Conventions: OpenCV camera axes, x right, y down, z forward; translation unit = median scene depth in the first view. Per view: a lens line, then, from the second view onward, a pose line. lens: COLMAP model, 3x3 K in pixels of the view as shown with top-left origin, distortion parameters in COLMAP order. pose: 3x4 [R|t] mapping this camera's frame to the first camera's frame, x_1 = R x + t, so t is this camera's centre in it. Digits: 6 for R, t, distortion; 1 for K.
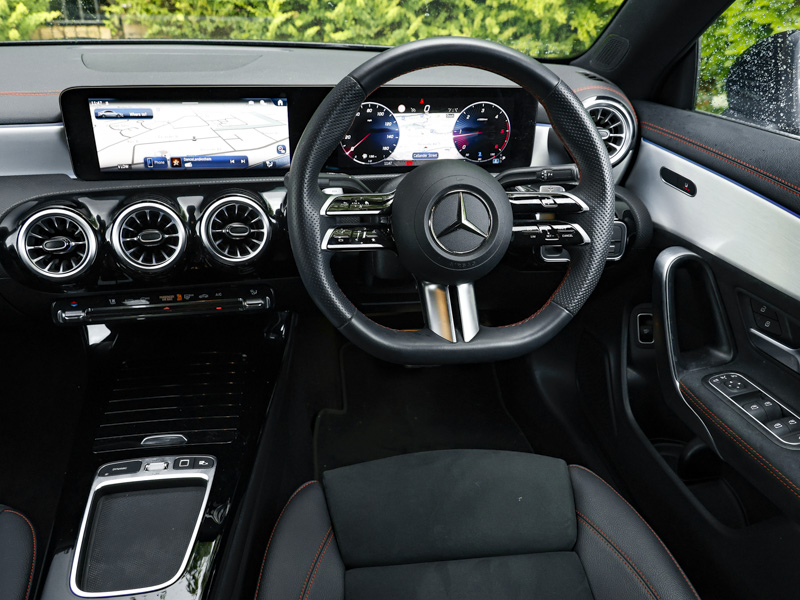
lens RADIAL K [[662.4, 0, 395.7], [0, 662.4, 293.7], [0, 0, 1]] dist [0.012557, 0.011645]
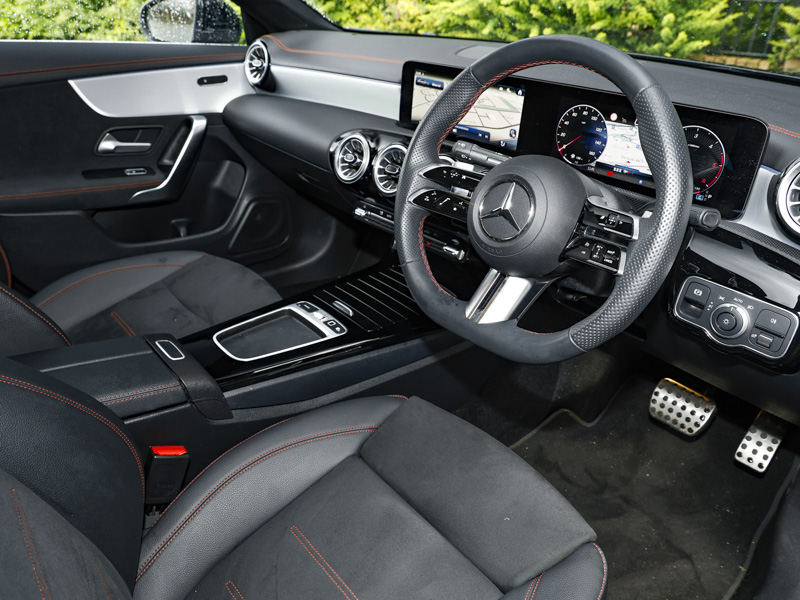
lens RADIAL K [[623.7, 0, 396.6], [0, 623.7, 279.1], [0, 0, 1]] dist [0.010811, -0.002332]
pose [[0.523097, 0.364546, -0.770374, 0.646328], [-0.401461, 0.902737, 0.154582, -0.076523], [0.751797, 0.228413, 0.618570, 0.240890]]
